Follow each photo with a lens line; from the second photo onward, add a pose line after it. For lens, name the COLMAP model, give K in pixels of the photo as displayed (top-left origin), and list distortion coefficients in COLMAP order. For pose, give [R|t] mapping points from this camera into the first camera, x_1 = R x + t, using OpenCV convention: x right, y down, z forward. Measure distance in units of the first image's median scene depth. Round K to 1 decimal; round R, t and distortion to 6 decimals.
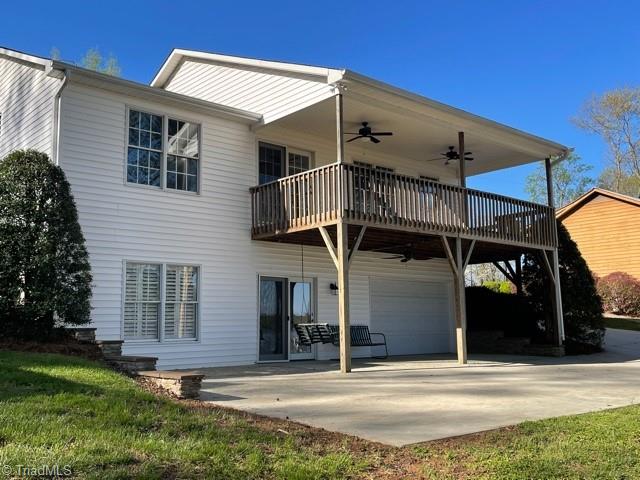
lens RADIAL K [[647.2, 0, 320.0], [0, 647.2, 240.0], [0, 0, 1]] dist [0.051915, -0.000672]
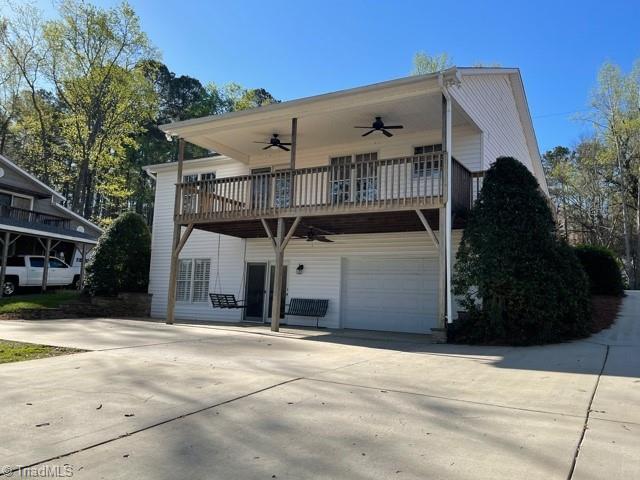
lens RADIAL K [[525.5, 0, 320.0], [0, 525.5, 240.0], [0, 0, 1]] dist [-0.002233, -0.000395]
pose [[0.312342, -0.091940, -0.945510, 1.038476], [0.083098, 0.994135, -0.069217, 0.097879], [0.946328, -0.056951, 0.318150, 0.754802]]
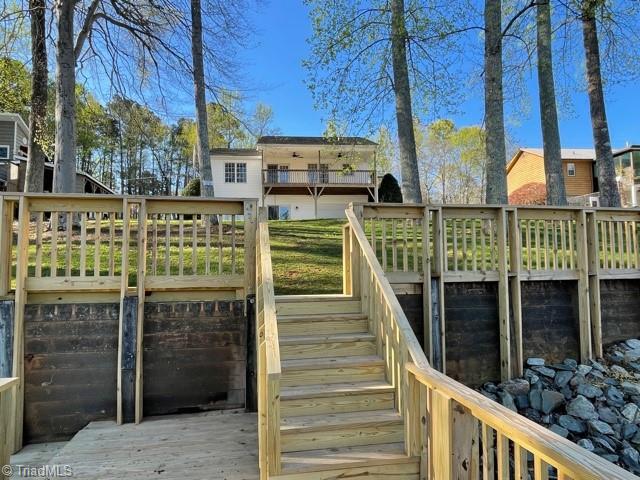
lens RADIAL K [[395.4, 0, 320.0], [0, 395.4, 240.0], [0, 0, 1]] dist [0.004249, 0.001493]
pose [[0.820186, -0.034126, -0.571078, 1.257414], [0.082921, 0.994770, 0.059646, 0.133129], [0.566056, -0.096275, 0.818726, -0.536621]]
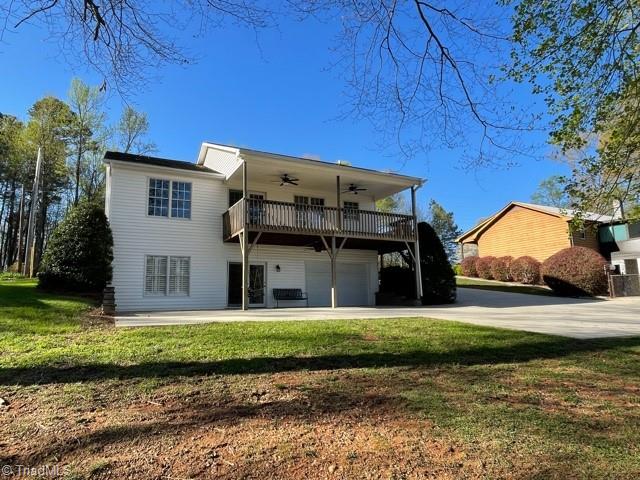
lens RADIAL K [[407.1, 0, 320.0], [0, 407.1, 240.0], [0, 0, 1]] dist [0.005682, 0.001844]
pose [[0.970364, -0.041723, -0.238017, 0.424348], [0.037624, 0.999055, -0.021740, 0.027783], [0.238699, 0.012140, 0.971018, -0.067813]]
